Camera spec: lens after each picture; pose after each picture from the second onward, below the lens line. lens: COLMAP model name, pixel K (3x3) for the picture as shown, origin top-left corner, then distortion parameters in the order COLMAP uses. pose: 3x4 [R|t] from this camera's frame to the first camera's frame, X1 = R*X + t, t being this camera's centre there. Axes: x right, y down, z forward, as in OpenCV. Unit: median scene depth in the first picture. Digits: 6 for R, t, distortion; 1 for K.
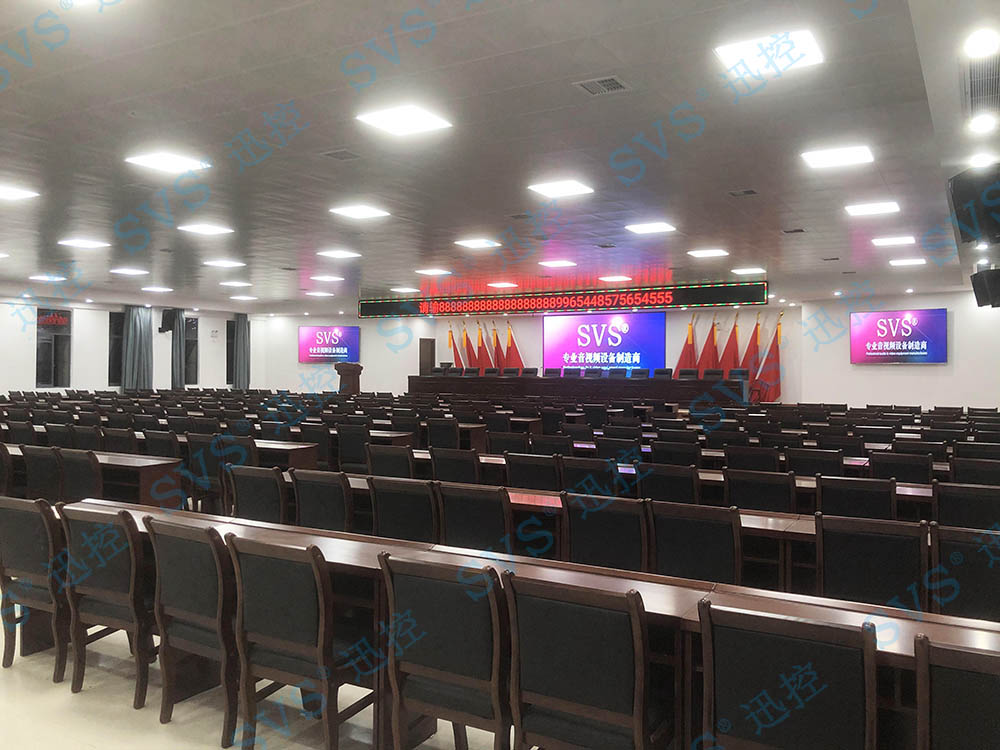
lens RADIAL K [[805.4, 0, 500.0], [0, 805.4, 375.0], [0, 0, 1]] dist [-0.012472, -0.004781]
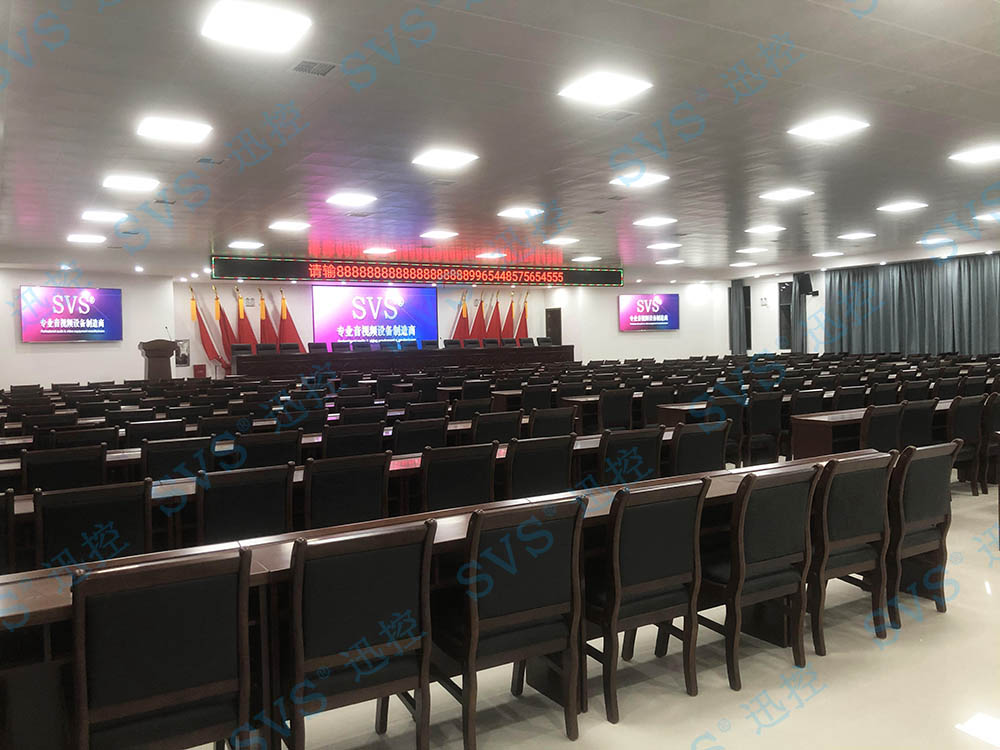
lens RADIAL K [[819.7, 0, 500.0], [0, 819.7, 375.0], [0, 0, 1]] dist [0.025612, -0.002344]
pose [[0.462879, -0.055519, 0.884681, -0.715032], [0.033973, 0.998414, 0.044882, -0.007349], [-0.885770, 0.009280, 0.464031, 0.410470]]
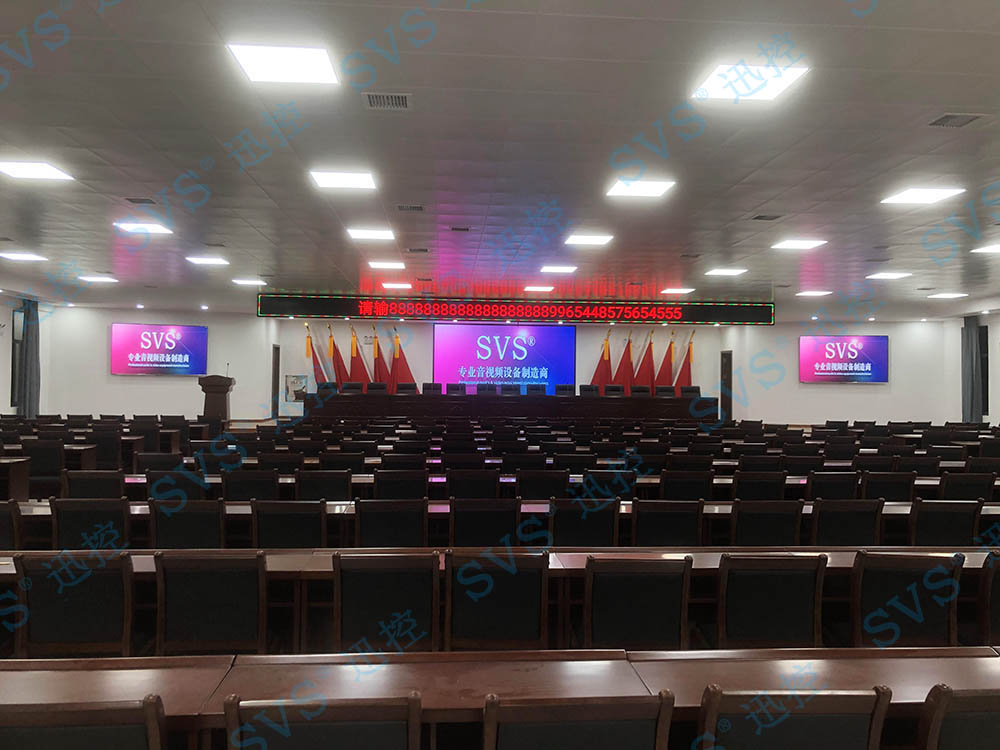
lens RADIAL K [[808.6, 0, 500.7], [0, 808.6, 307.5], [0, 0, 1]] dist [0.072808, 0.000380]
pose [[0.818018, 0.057333, 0.572329, -0.420473], [-0.001117, 0.995176, -0.098095, -0.004519], [-0.575192, 0.079604, 0.814136, 0.249786]]
